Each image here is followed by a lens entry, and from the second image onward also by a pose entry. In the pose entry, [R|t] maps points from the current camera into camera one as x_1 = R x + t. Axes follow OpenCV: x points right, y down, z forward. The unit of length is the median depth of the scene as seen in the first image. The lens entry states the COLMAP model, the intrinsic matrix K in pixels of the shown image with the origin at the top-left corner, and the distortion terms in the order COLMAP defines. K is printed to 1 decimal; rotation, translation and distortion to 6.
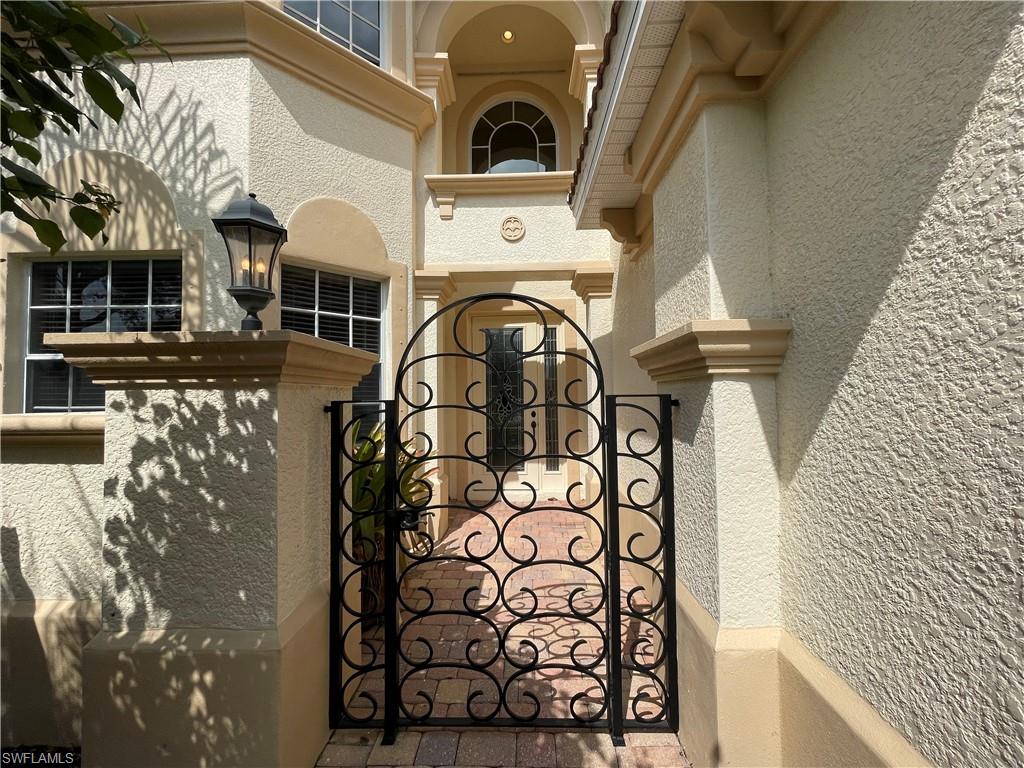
lens RADIAL K [[412.1, 0, 511.2], [0, 412.1, 383.5], [0, 0, 1]] dist [0.000160, -0.000780]
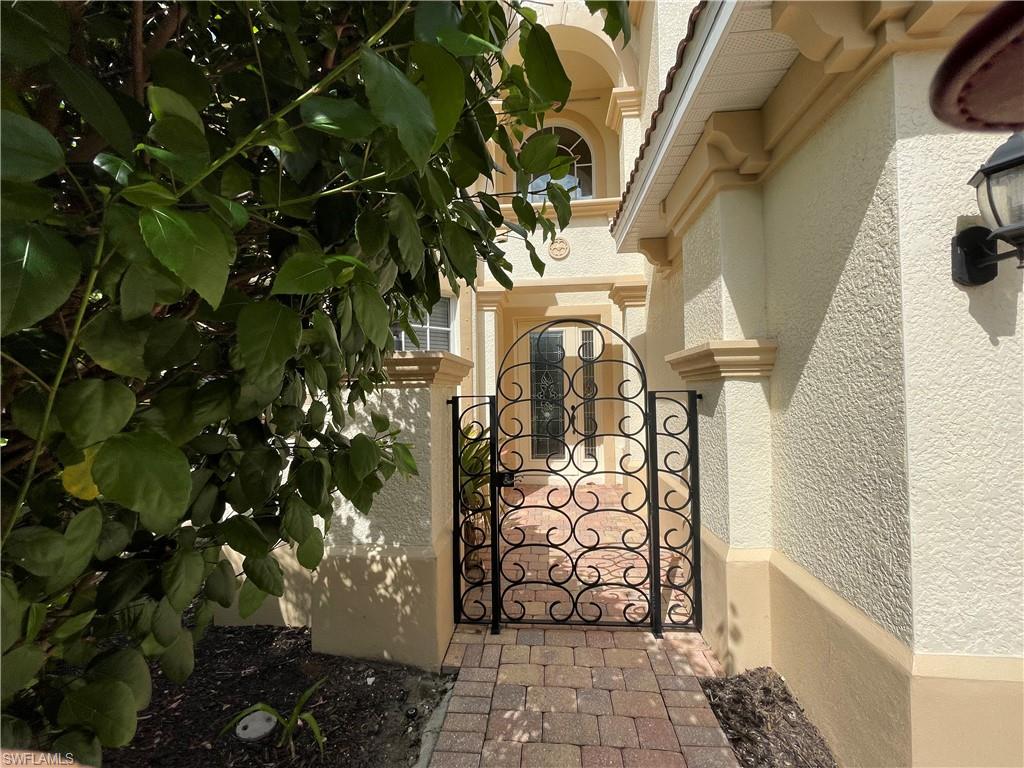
lens RADIAL K [[412.1, 0, 511.2], [0, 412.1, 383.5], [0, 0, 1]] dist [0.000160, -0.000780]
pose [[0.998024, -0.006526, -0.062498, -0.148503], [0.007115, 0.999932, 0.009204, -0.014359], [0.062434, -0.009630, 0.998003, -0.428178]]
